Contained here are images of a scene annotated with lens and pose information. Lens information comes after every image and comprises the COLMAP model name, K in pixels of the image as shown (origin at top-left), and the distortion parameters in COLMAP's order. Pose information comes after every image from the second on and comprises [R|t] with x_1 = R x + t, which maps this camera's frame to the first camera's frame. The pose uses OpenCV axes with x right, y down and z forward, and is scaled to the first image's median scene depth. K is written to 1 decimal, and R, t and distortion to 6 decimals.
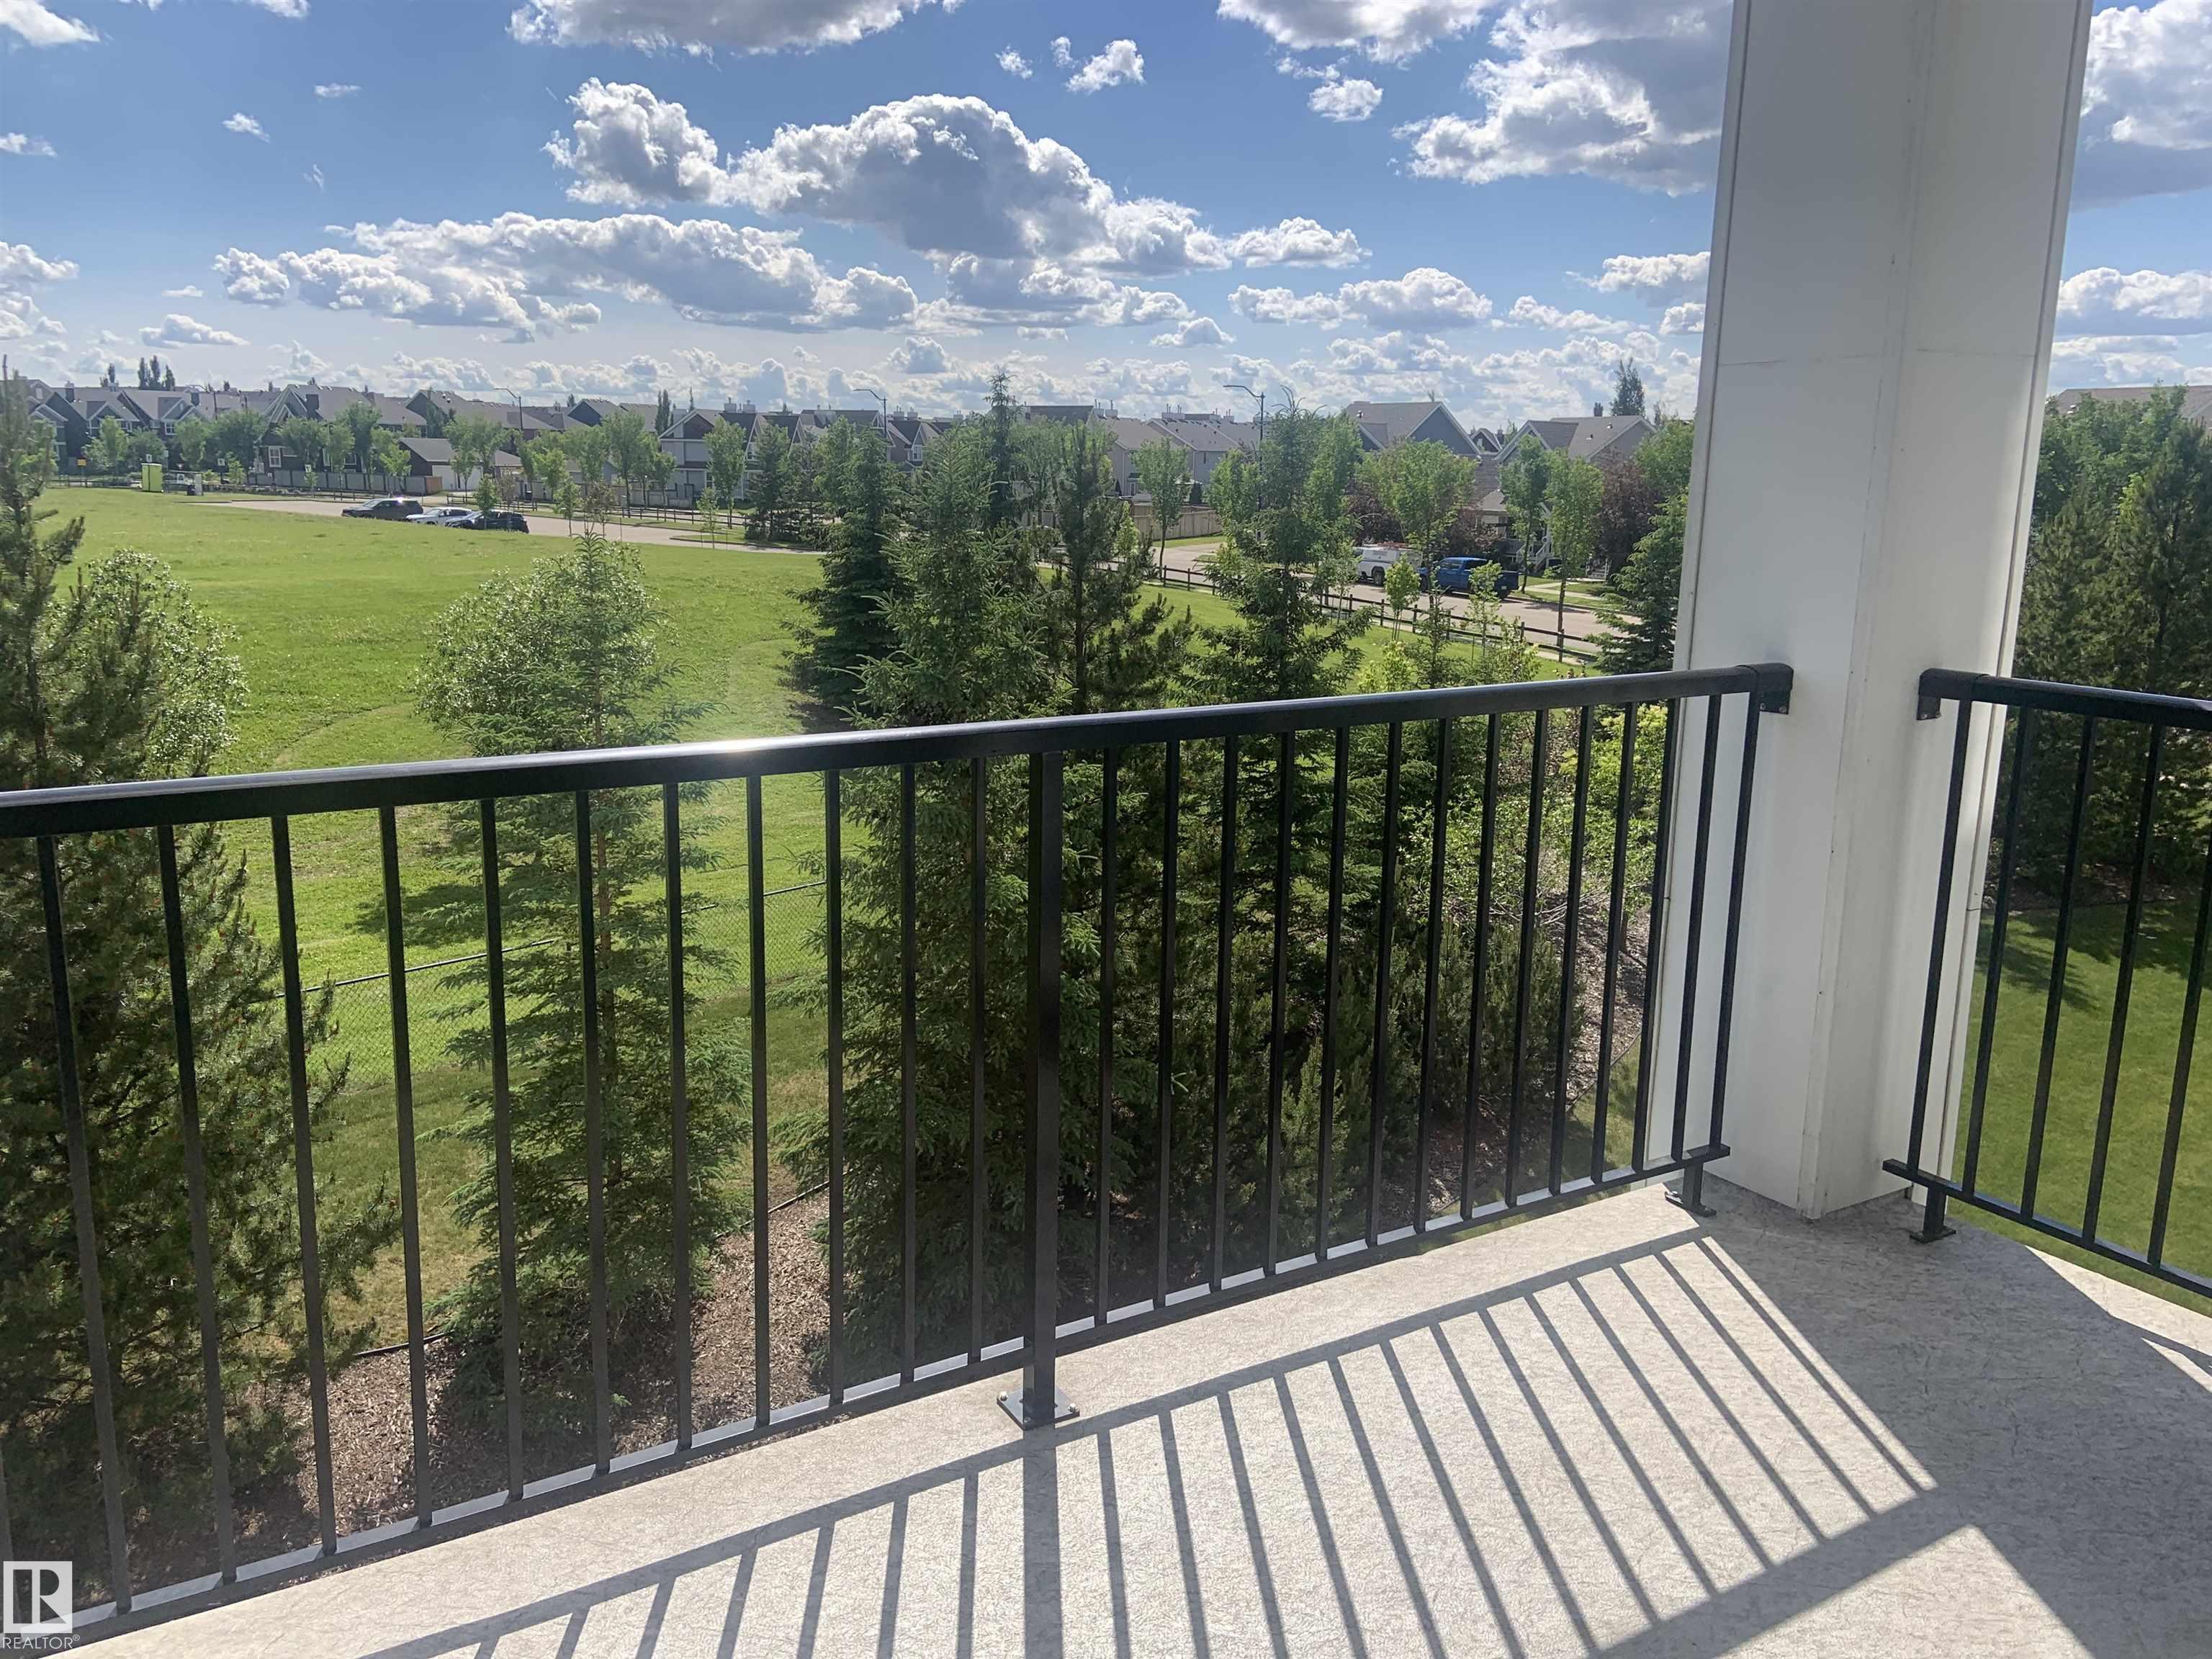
lens RADIAL K [[1682.3, 0, 1104.0], [0, 1682.3, 792.9], [0, 0, 1]] dist [0.125573, -0.170861]
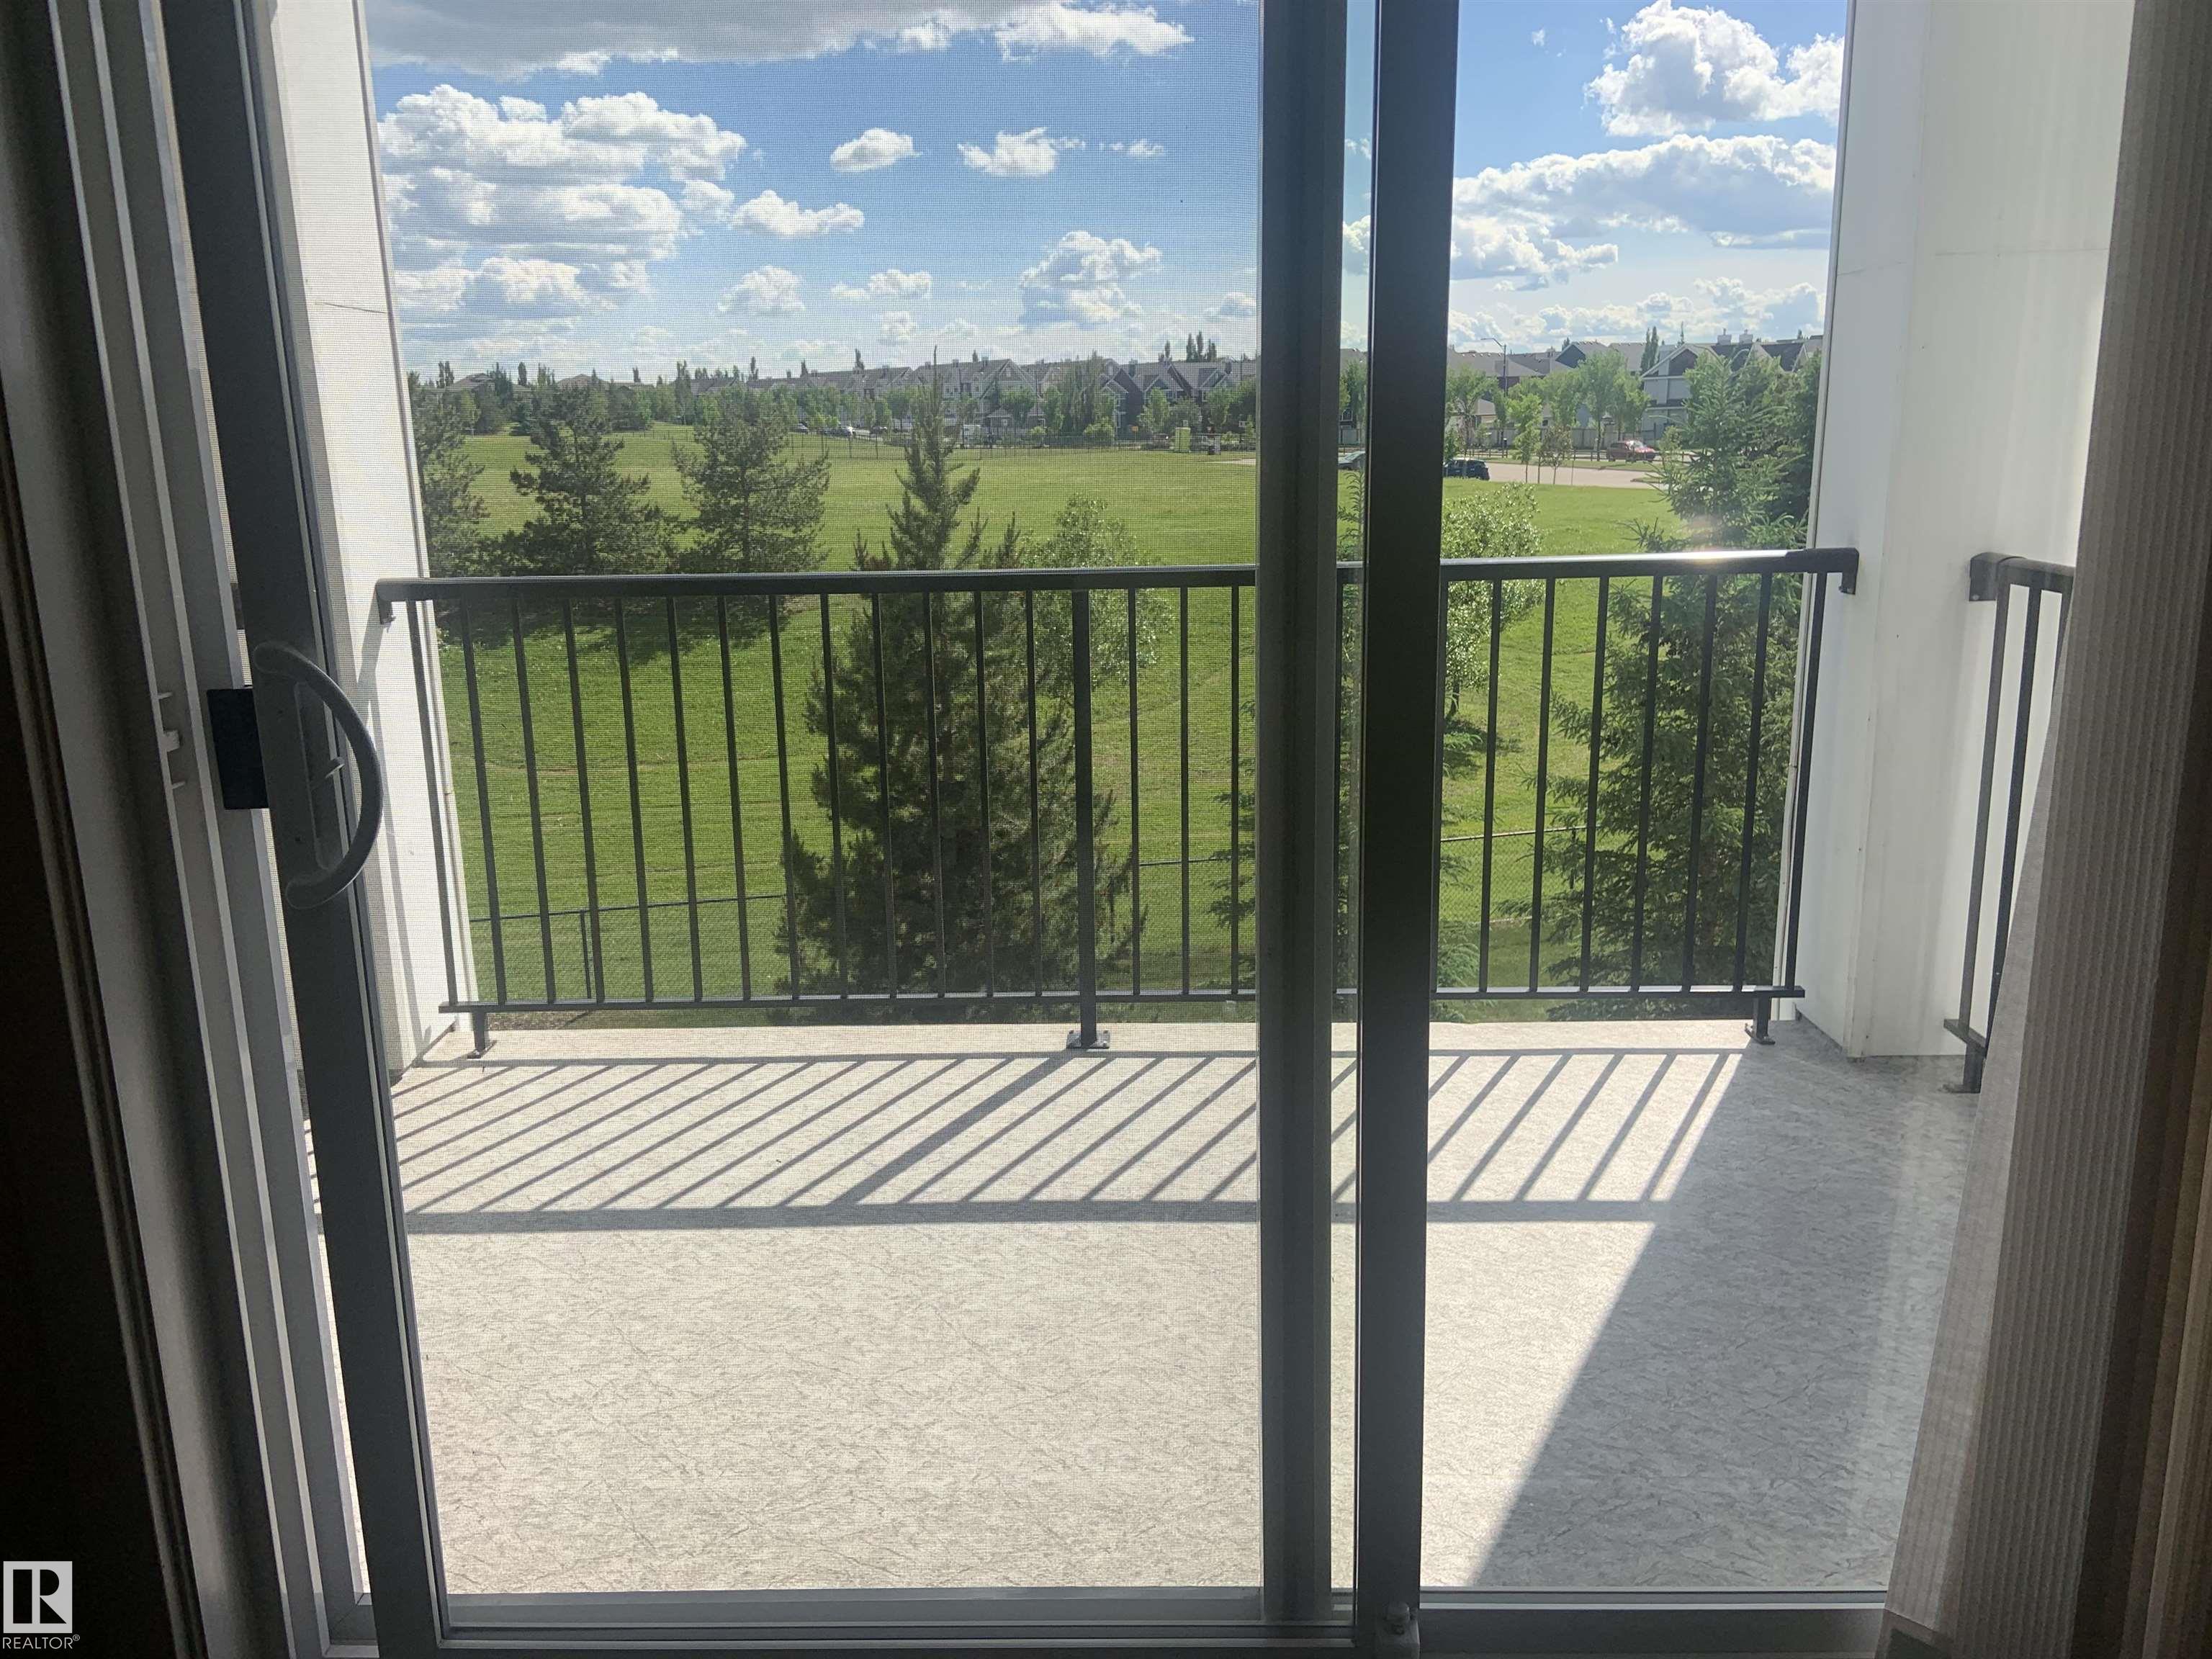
lens RADIAL K [[1704.4, 0, 1101.0], [0, 1704.4, 812.9], [0, 0, 1]] dist [0.124949, -0.196350]
pose [[0.846411, 0.084113, -0.525845, 0.571973], [-0.062914, 0.996326, 0.058102, 0.056819], [0.528800, -0.016095, 0.848594, -0.200537]]
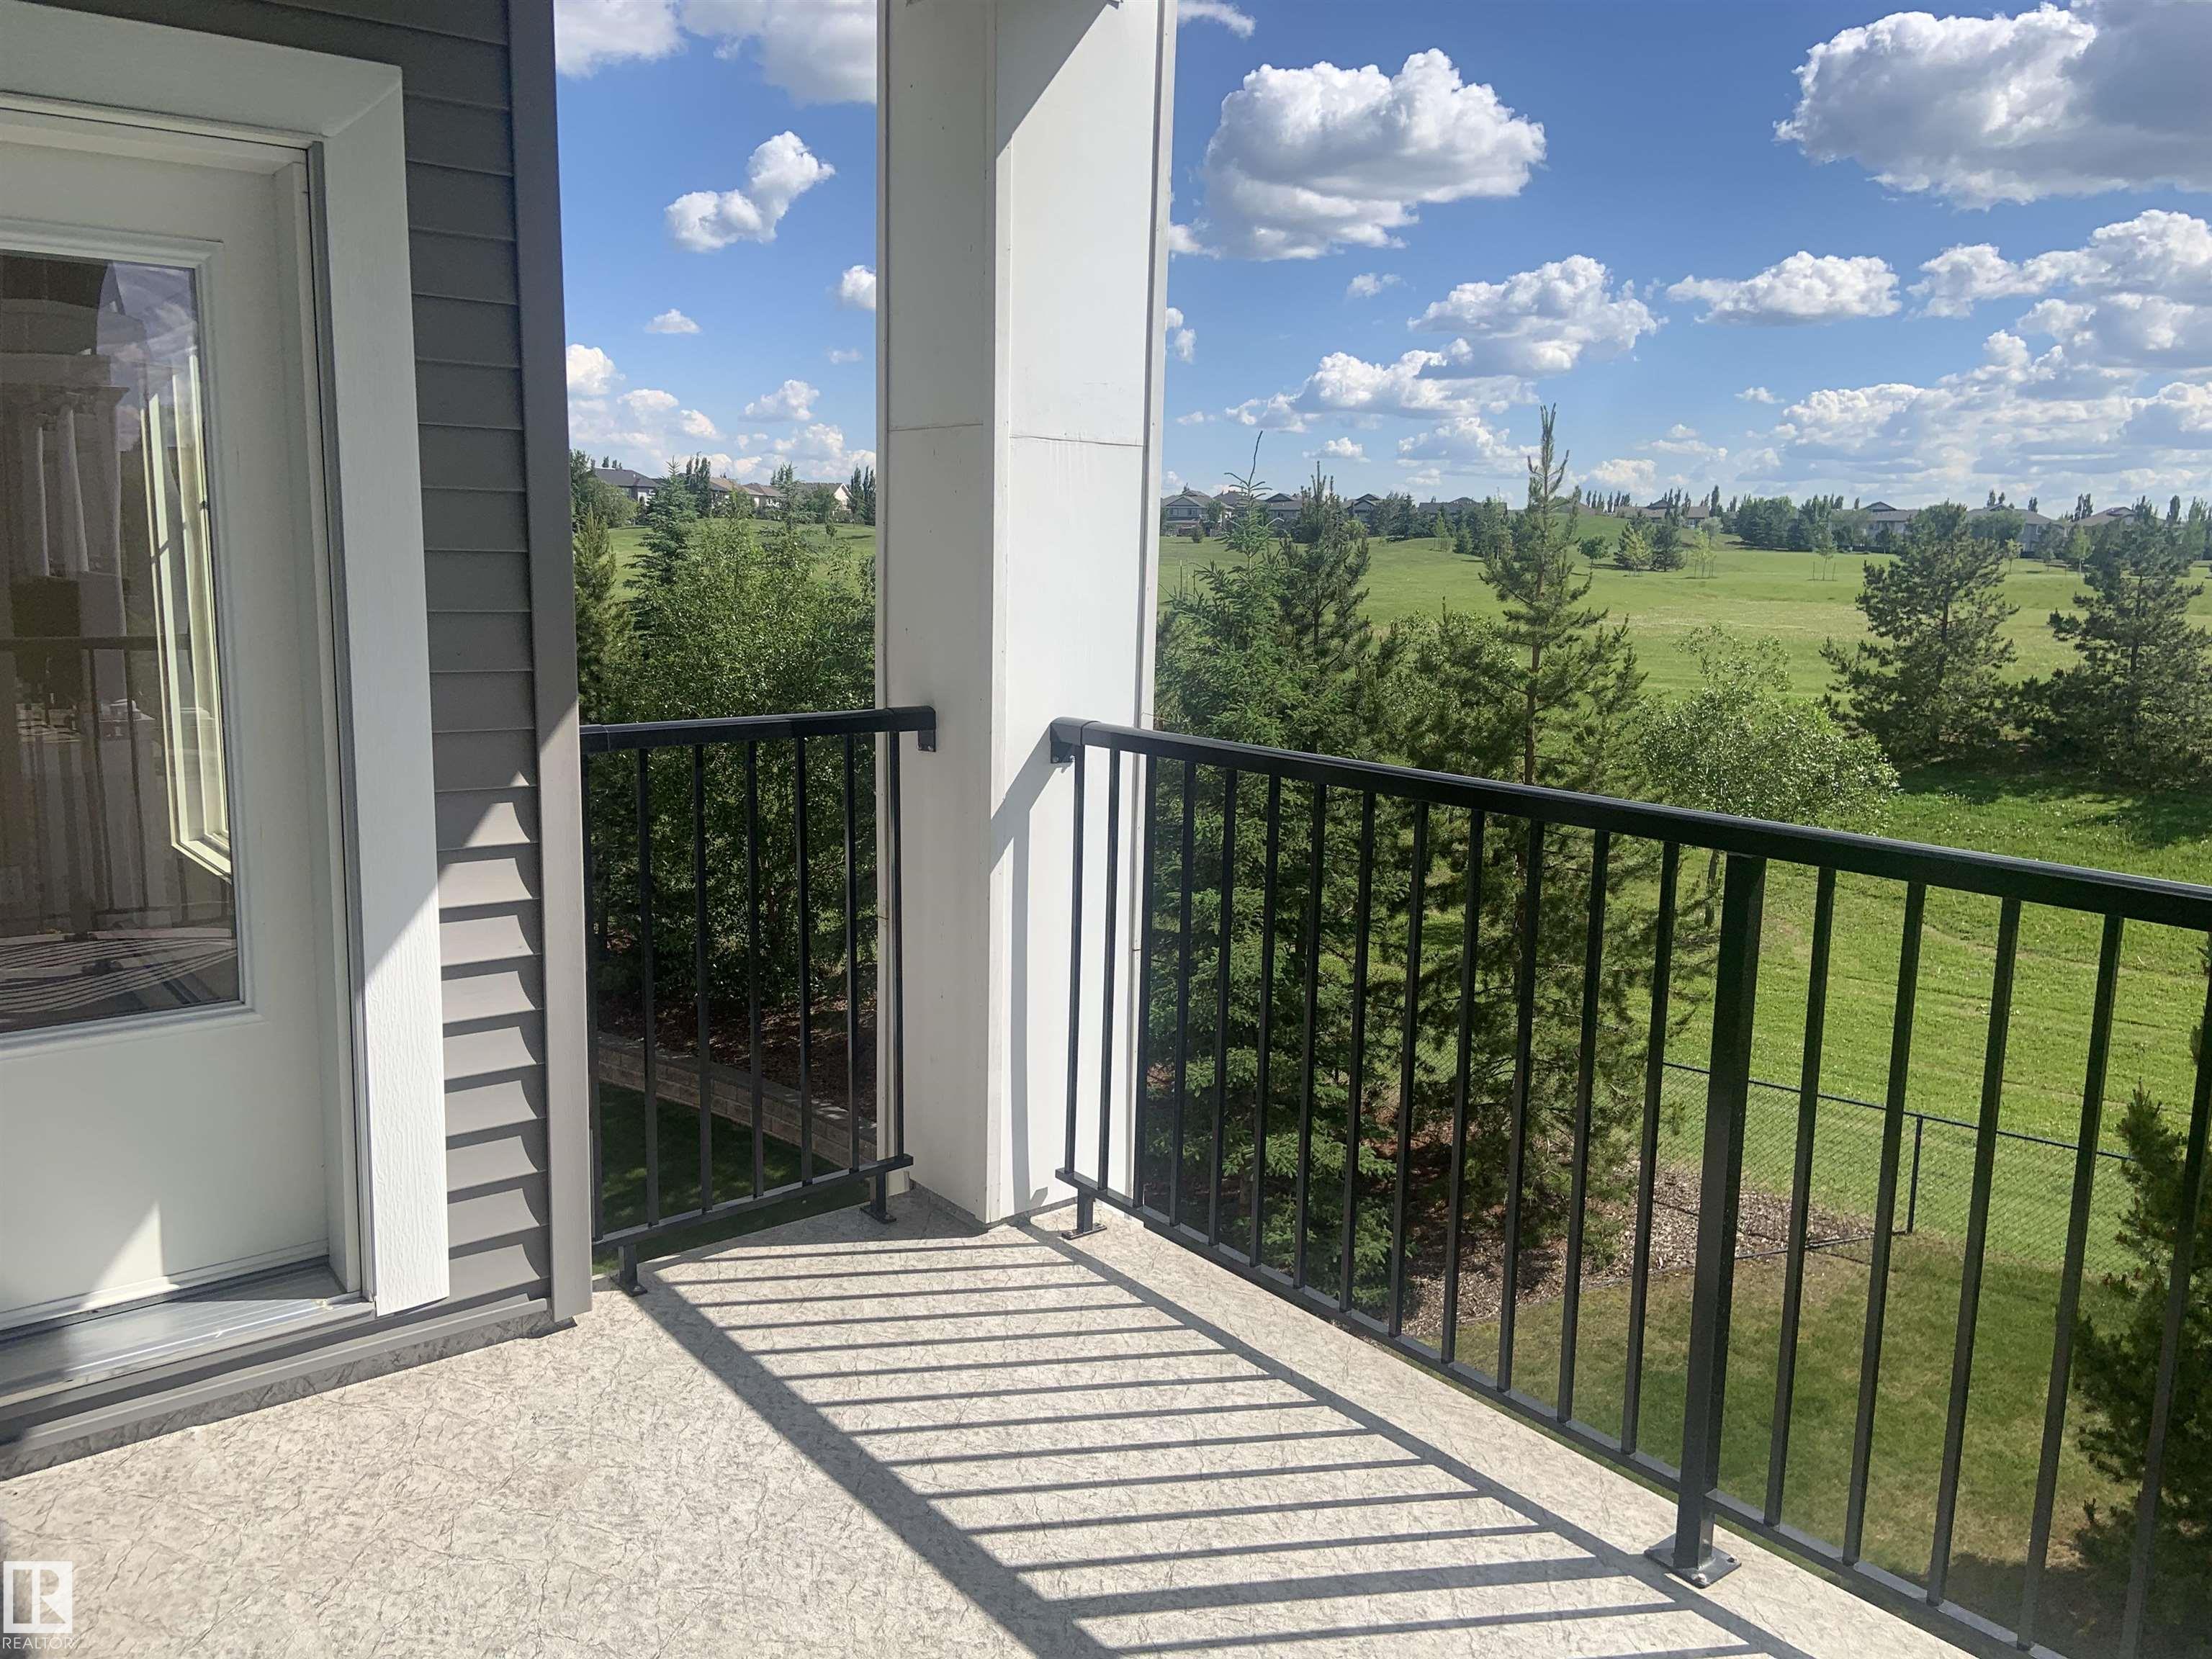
lens RADIAL K [[1682.3, 0, 1104.0], [0, 1682.3, 792.9], [0, 0, 1]] dist [0.125573, -0.170861]
pose [[0.108868, 0.128519, -0.985713, 0.621648], [-0.204038, 0.973383, 0.104376, -0.064565], [0.972891, 0.189759, 0.132193, 0.372202]]
